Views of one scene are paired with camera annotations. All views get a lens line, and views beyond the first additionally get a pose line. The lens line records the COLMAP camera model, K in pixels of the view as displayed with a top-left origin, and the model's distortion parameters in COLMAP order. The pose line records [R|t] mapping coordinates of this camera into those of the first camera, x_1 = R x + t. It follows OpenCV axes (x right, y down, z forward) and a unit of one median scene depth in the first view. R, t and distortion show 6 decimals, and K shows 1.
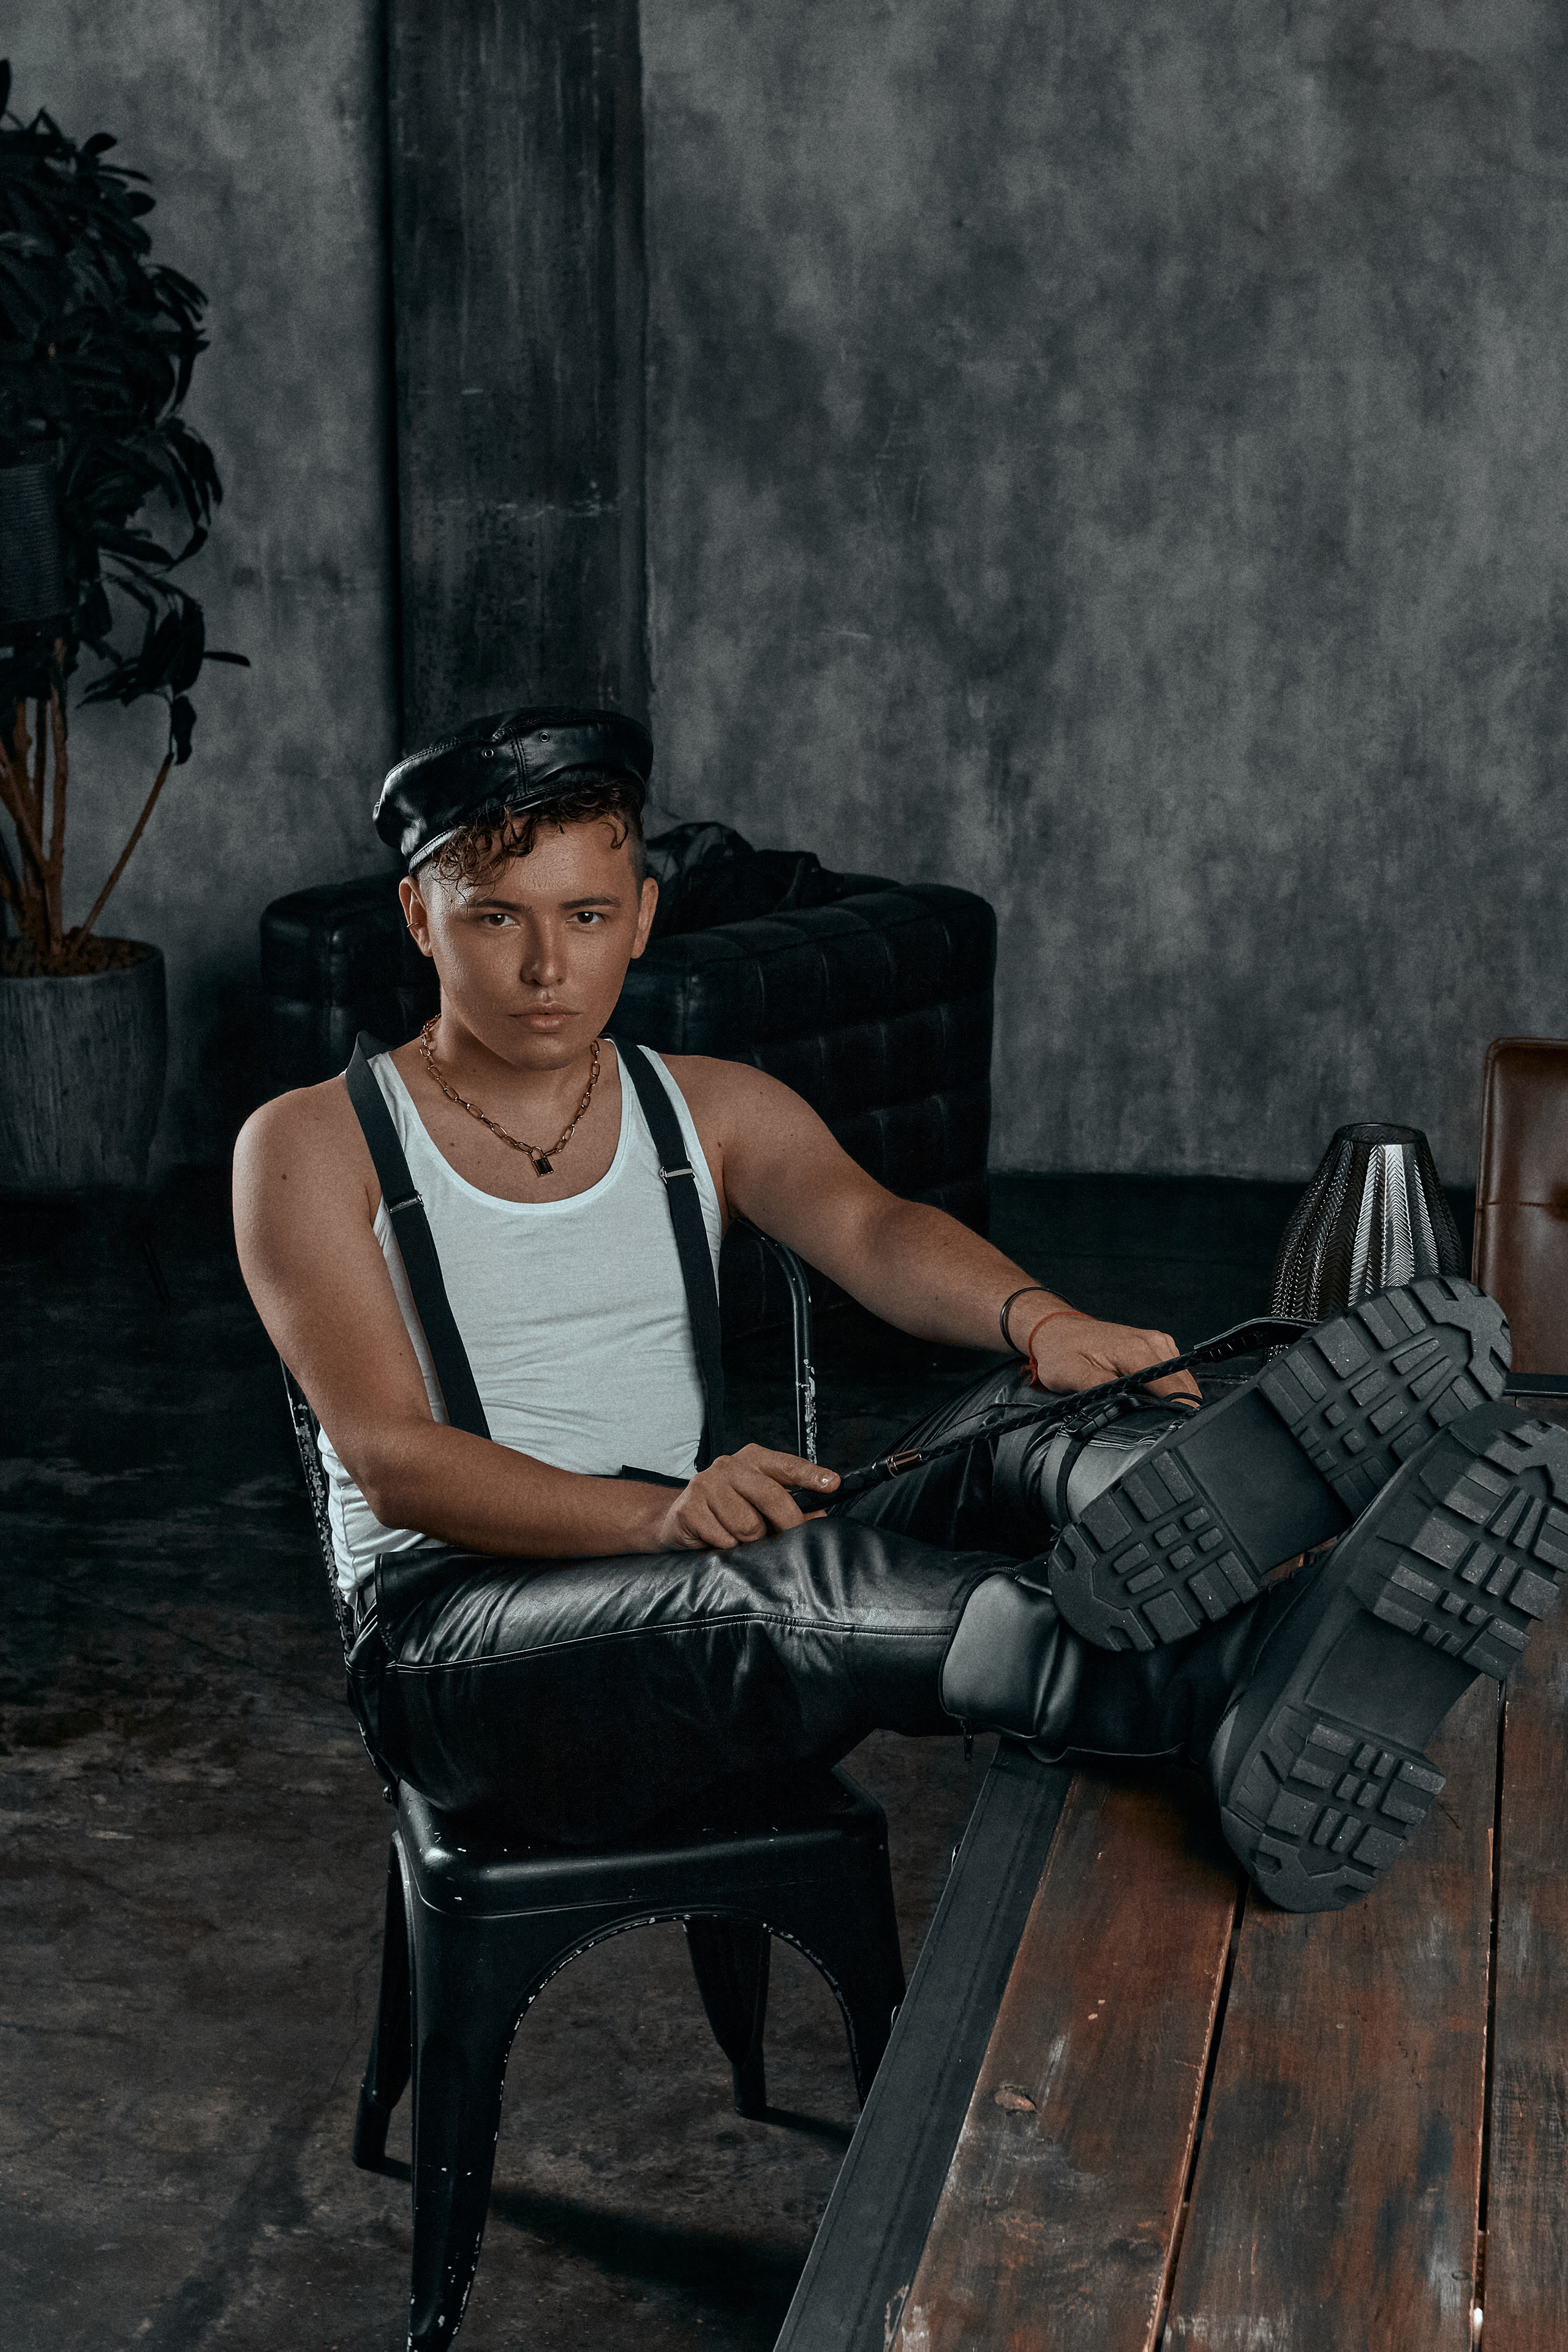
lens RADIAL K [[3642.3, 0, 829.8], [0, 3642.3, 1173.8], [0, 0, 1]] dist [-0.126758, 0.021345]
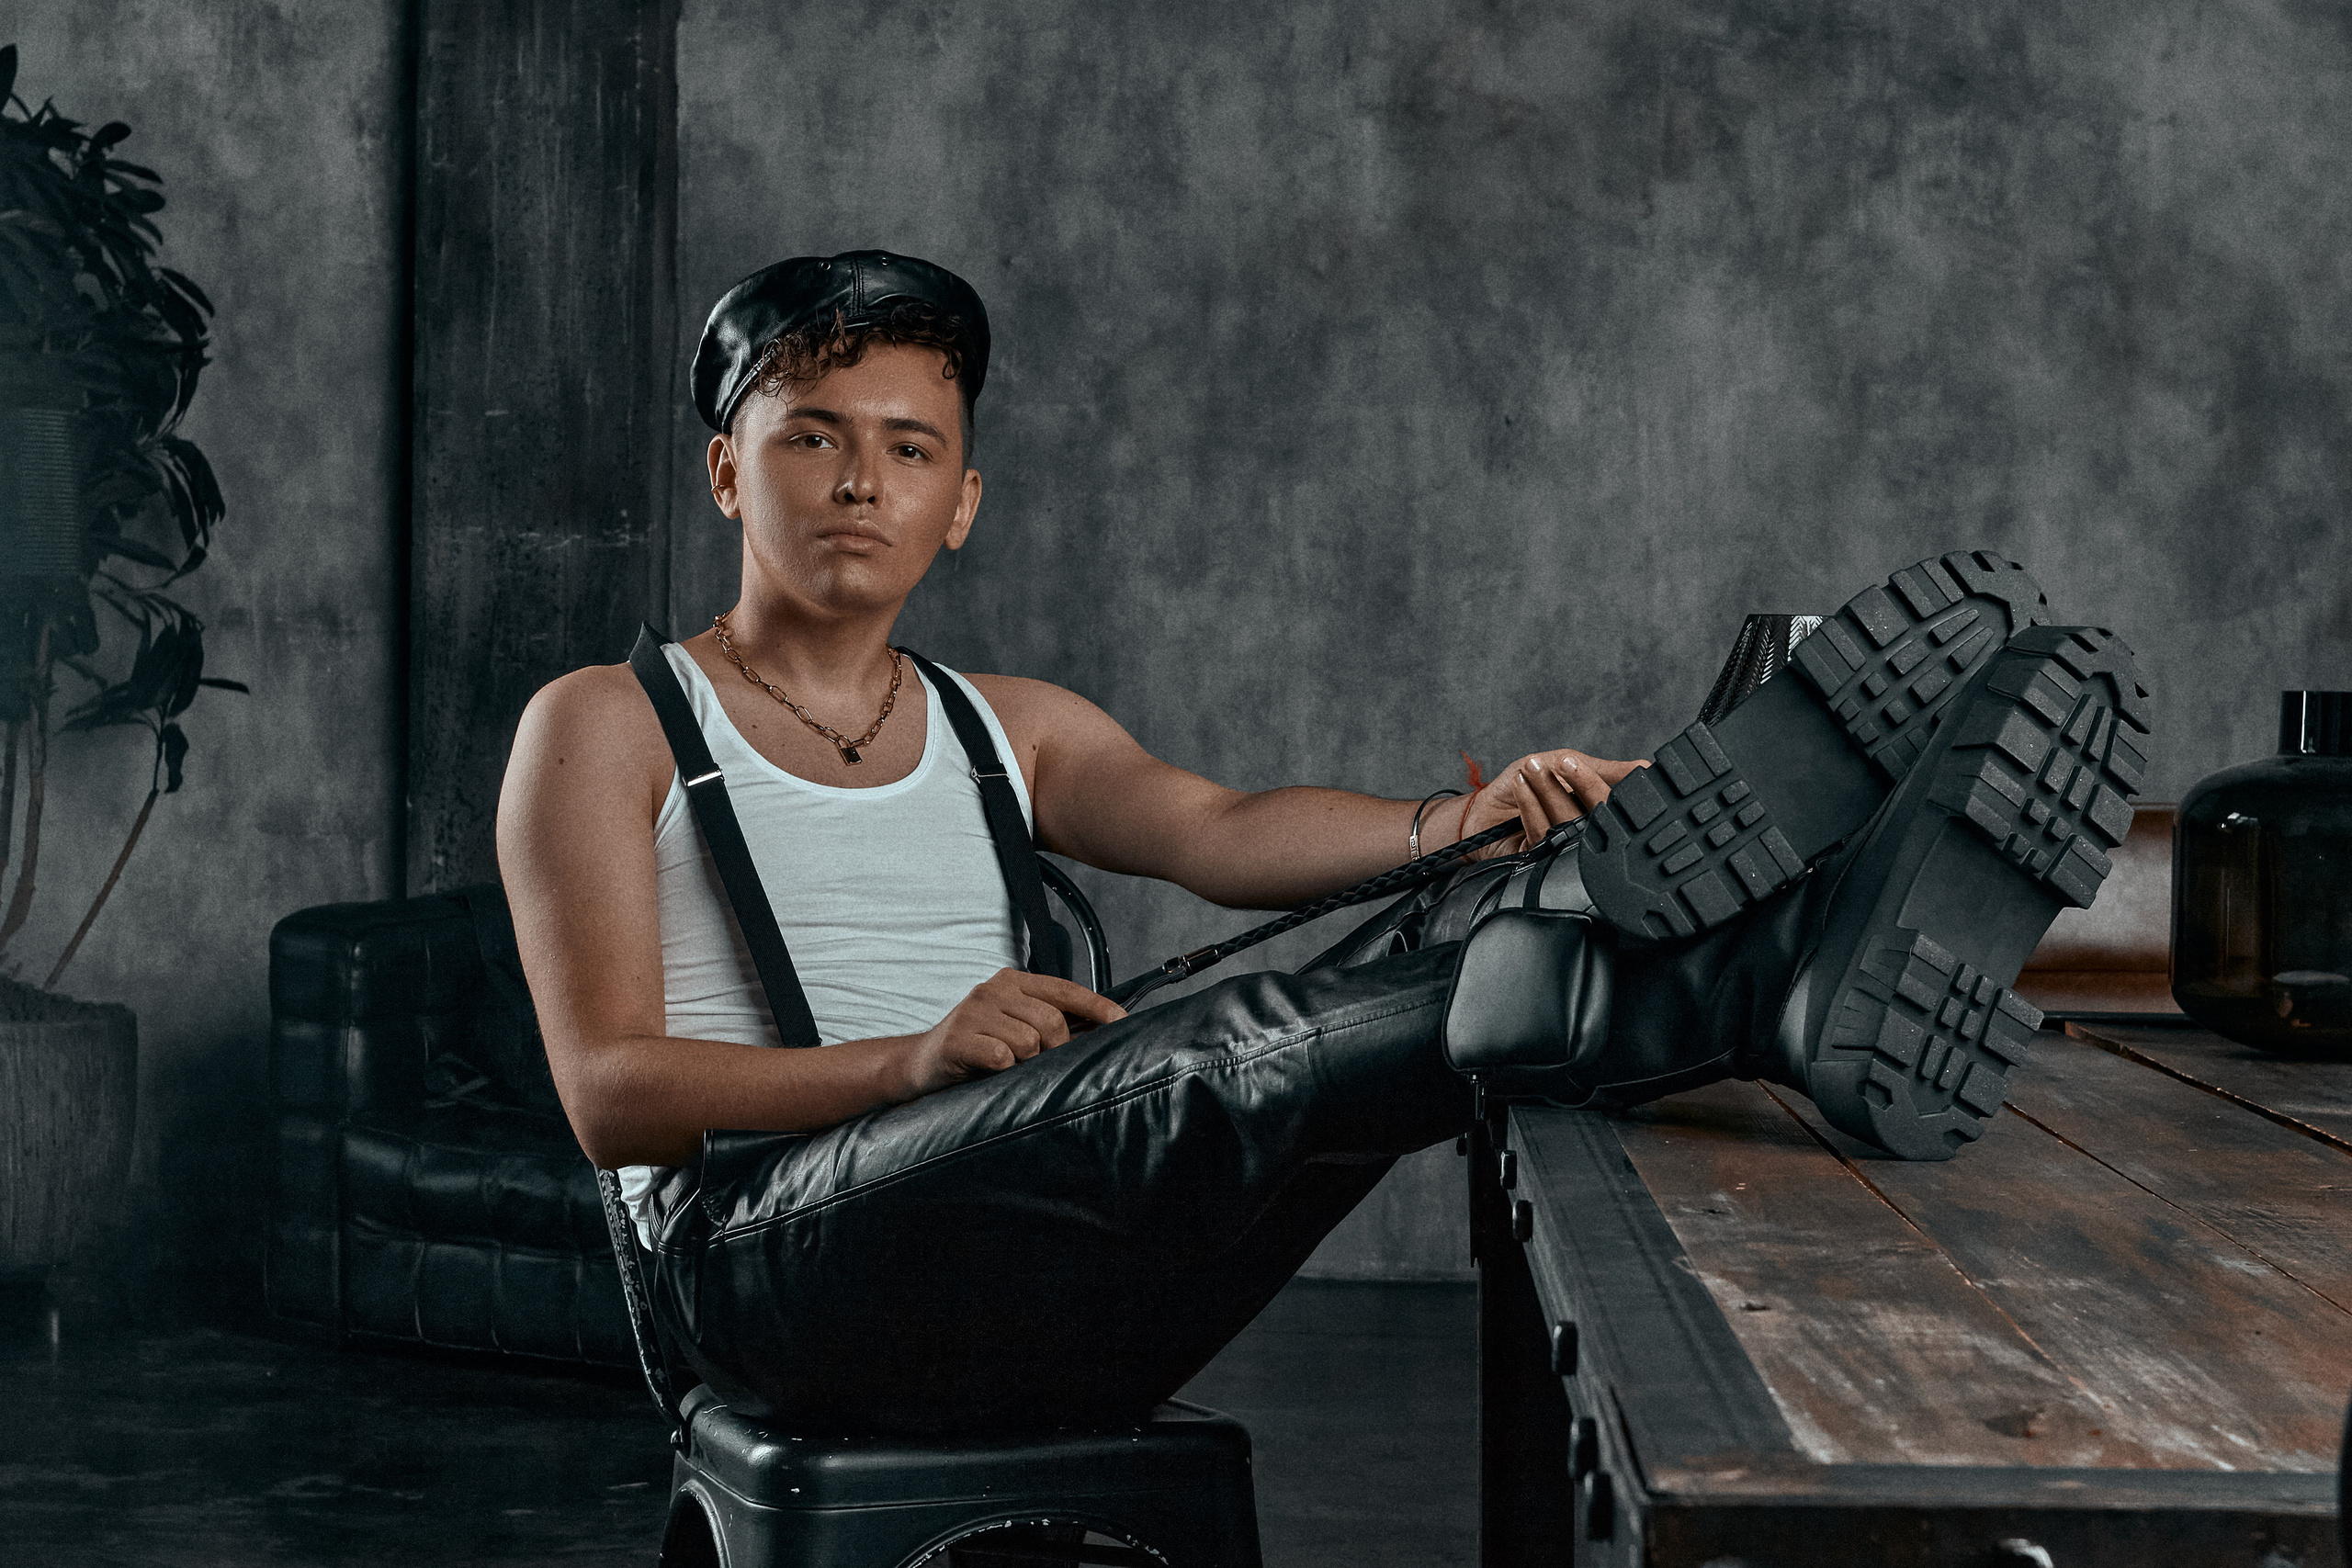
lens RADIAL K [[3983.0, 0, 1117.3], [0, 3983.0, 843.6], [0, 0, 1]] dist [-0.142814, 0.153537]
pose [[0.992300, 0.011826, 0.123294, -0.063600], [0.014252, 0.977918, -0.208501, 0.109001], [-0.123037, 0.208653, 0.970220, 0.003590]]
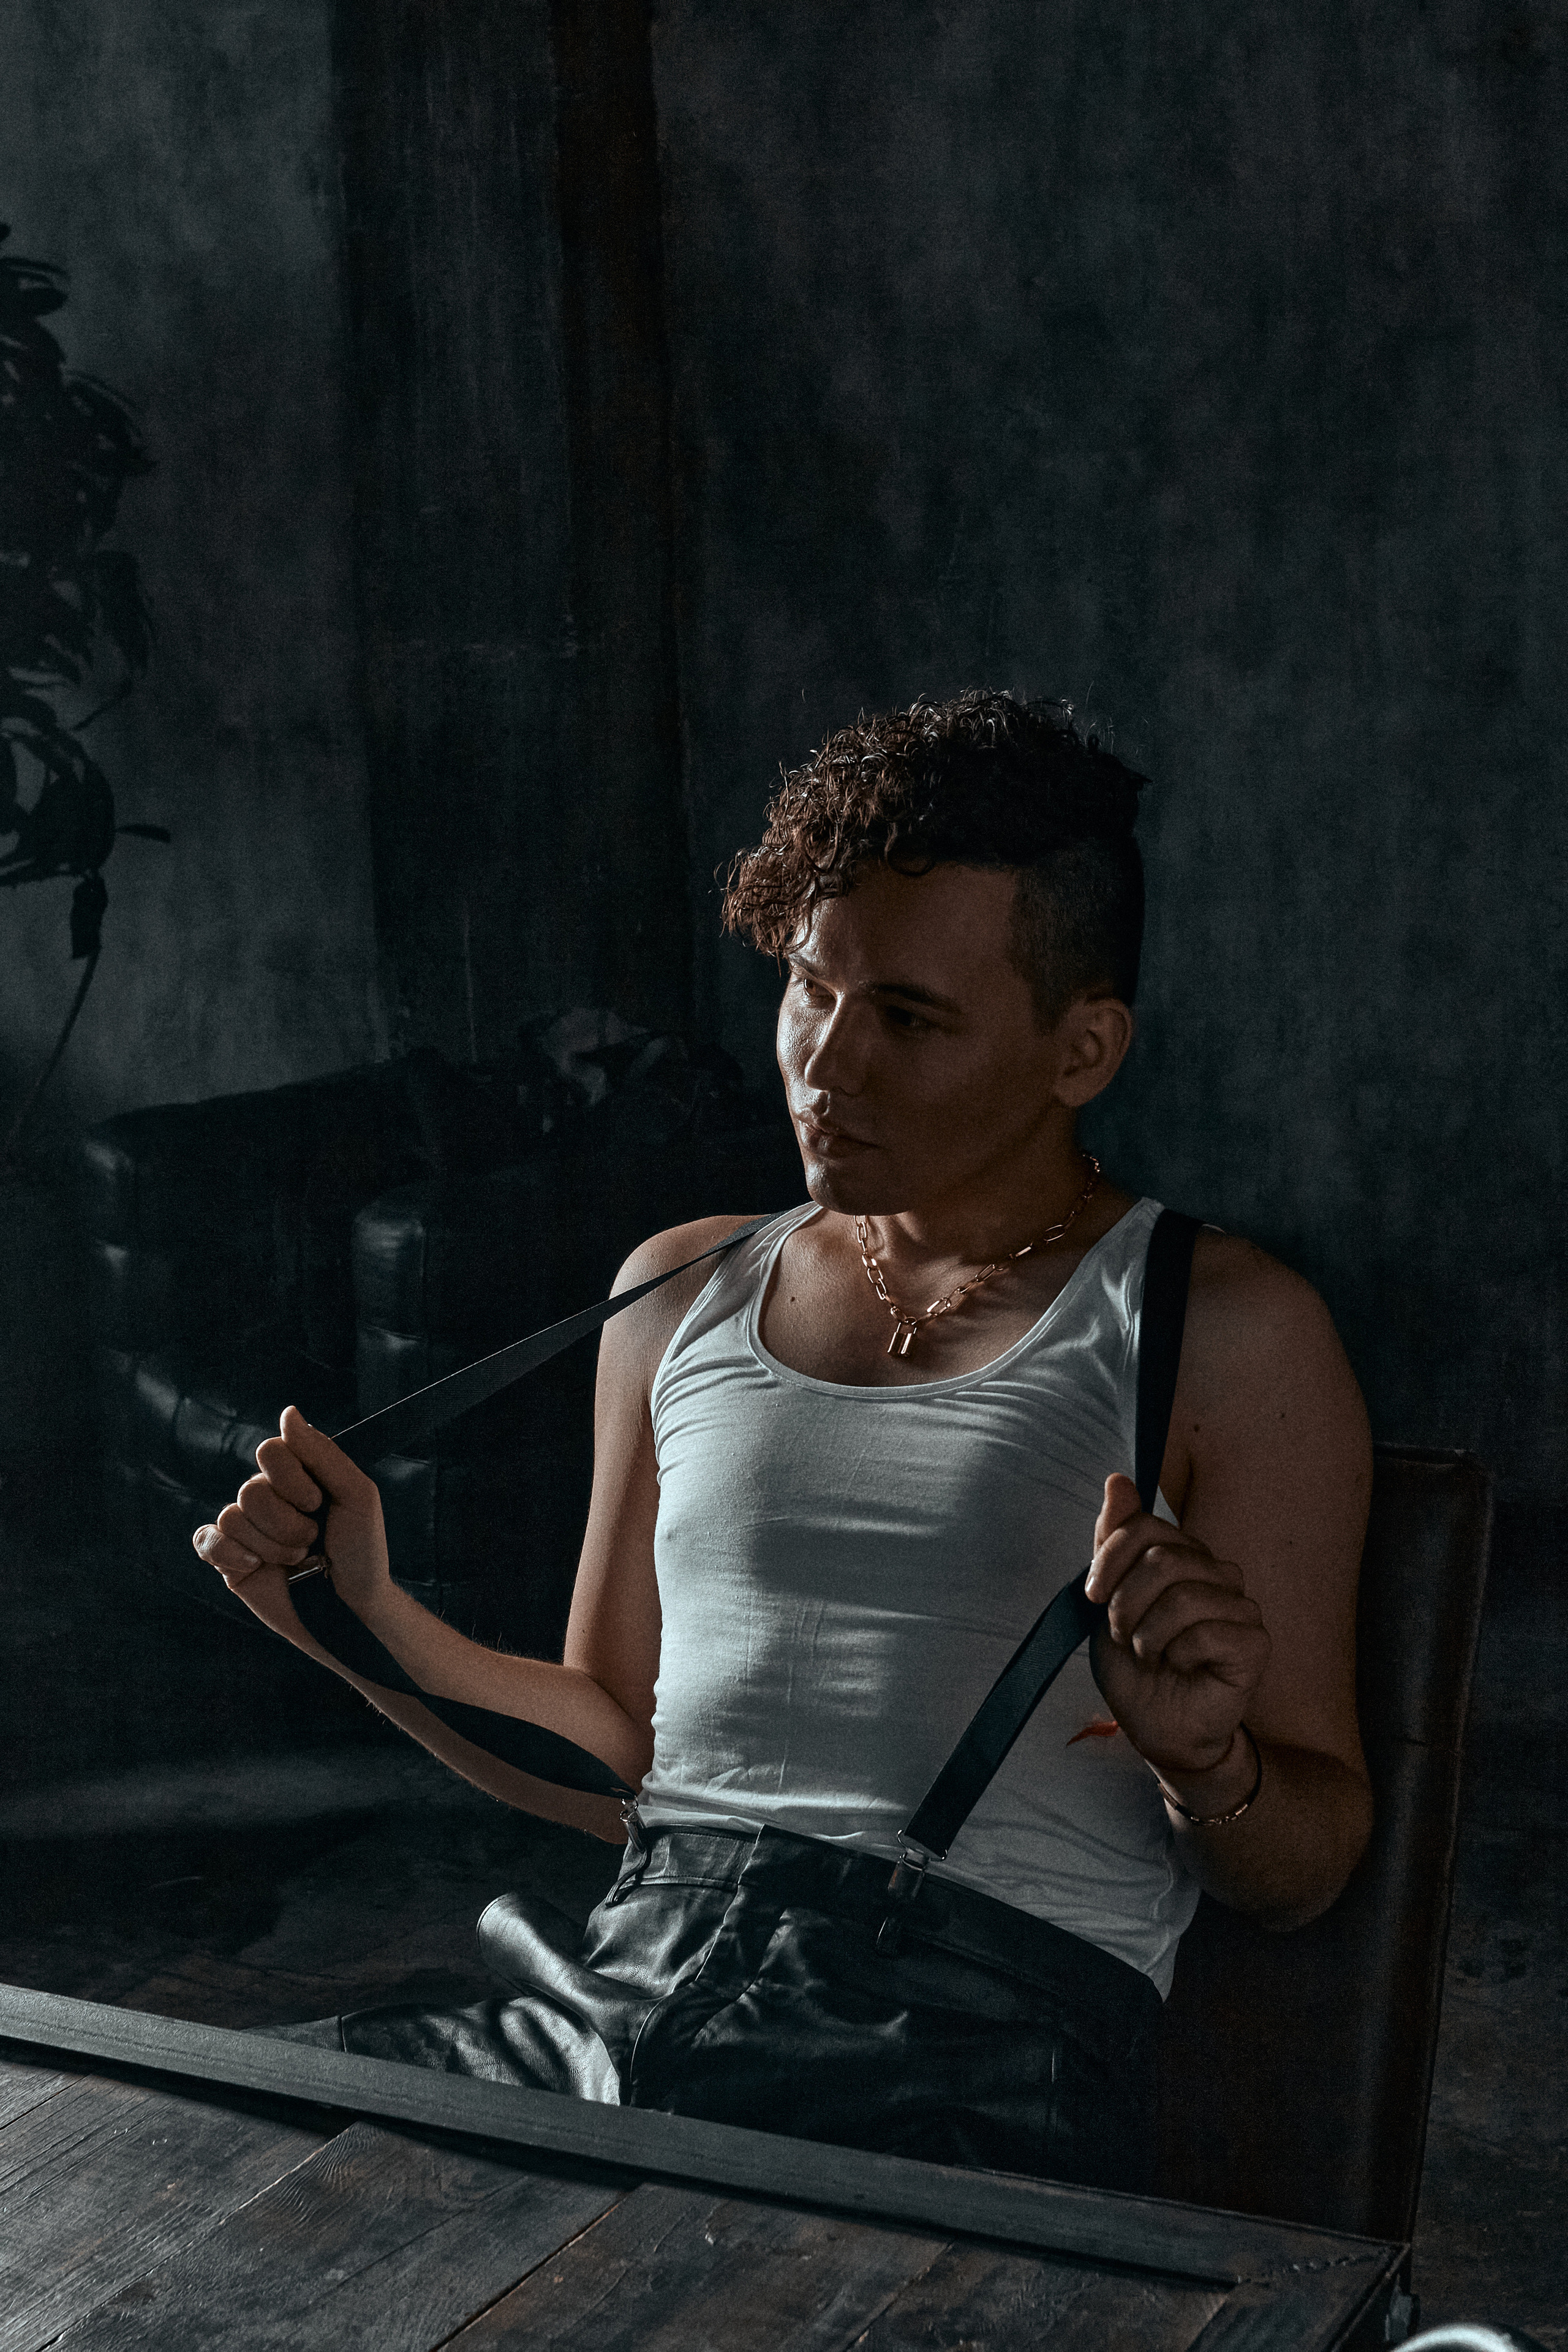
lens RADIAL K [[3642.3, 0, 829.8], [0, 3642.3, 1173.8], [0, 0, 1]] dist [-0.126758, 0.021345]
pose [[0.965049, 0.016801, -0.261532, 0.206029], [-0.030823, 0.998293, -0.049604, -0.025753], [0.260252, 0.055932, 0.963919, 0.229886]]
